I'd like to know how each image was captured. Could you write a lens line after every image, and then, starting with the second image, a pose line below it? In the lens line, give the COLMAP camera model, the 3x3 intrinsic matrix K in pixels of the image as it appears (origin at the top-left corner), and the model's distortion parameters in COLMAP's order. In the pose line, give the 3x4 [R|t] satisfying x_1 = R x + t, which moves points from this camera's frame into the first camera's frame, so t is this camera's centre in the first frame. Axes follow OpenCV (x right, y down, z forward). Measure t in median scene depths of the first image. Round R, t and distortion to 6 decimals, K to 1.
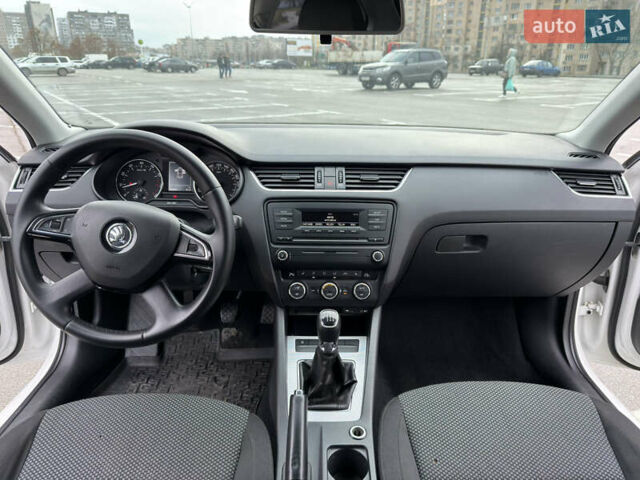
lens RADIAL K [[475.4, 0, 320.0], [0, 475.4, 240.0], [0, 0, 1]] dist [0.052933, -0.082388]
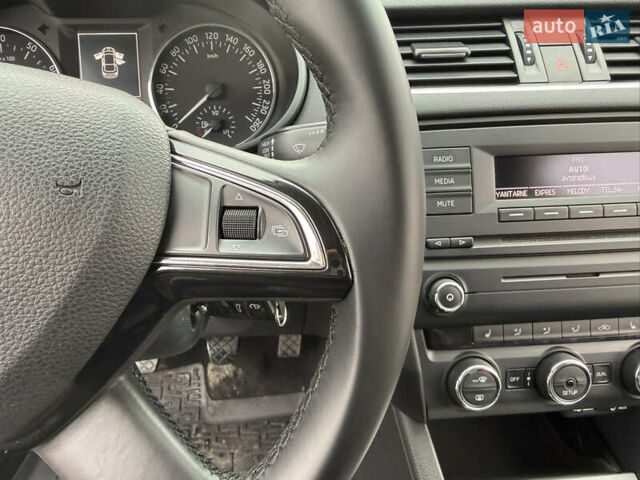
lens RADIAL K [[485.3, 0, 279.0], [0, 485.3, 248.0], [0, 0, 1]] dist [-0.000698, 0.000170]
pose [[0.998030, -0.052821, 0.033856, -0.198711], [0.047368, 0.988228, 0.145469, -0.052156], [-0.041141, -0.143578, 0.988783, 0.658857]]
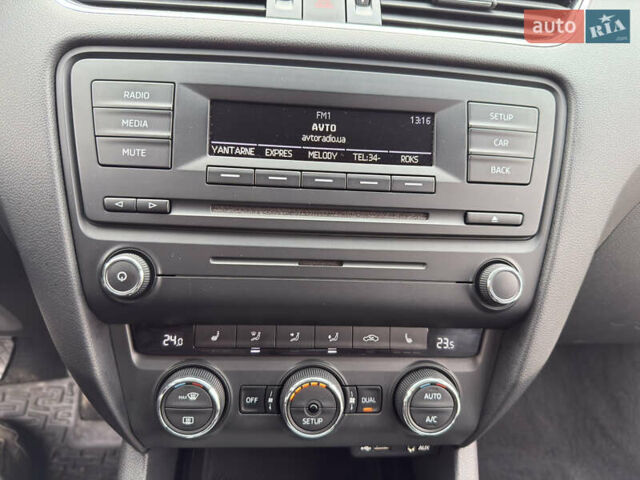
lens RADIAL K [[475.4, 0, 320.0], [0, 475.4, 240.0], [0, 0, 1]] dist [0.052933, -0.082388]
pose [[0.996304, 0.024251, 0.082400, -0.000278], [-0.029805, 0.997318, 0.066850, -0.003931], [-0.080558, -0.069059, 0.994355, 0.728920]]
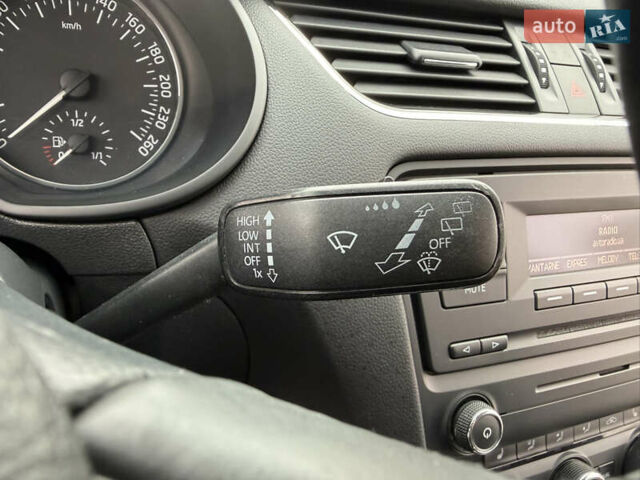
lens RADIAL K [[492.3, 0, 279.4], [0, 492.3, 245.3], [0, 0, 1]] dist [-0.006400, -0.001047]
pose [[0.932298, -0.073627, 0.354118, -0.230128], [0.022124, 0.988837, 0.147348, -0.081517], [-0.361014, -0.129538, 0.923520, 0.813188]]
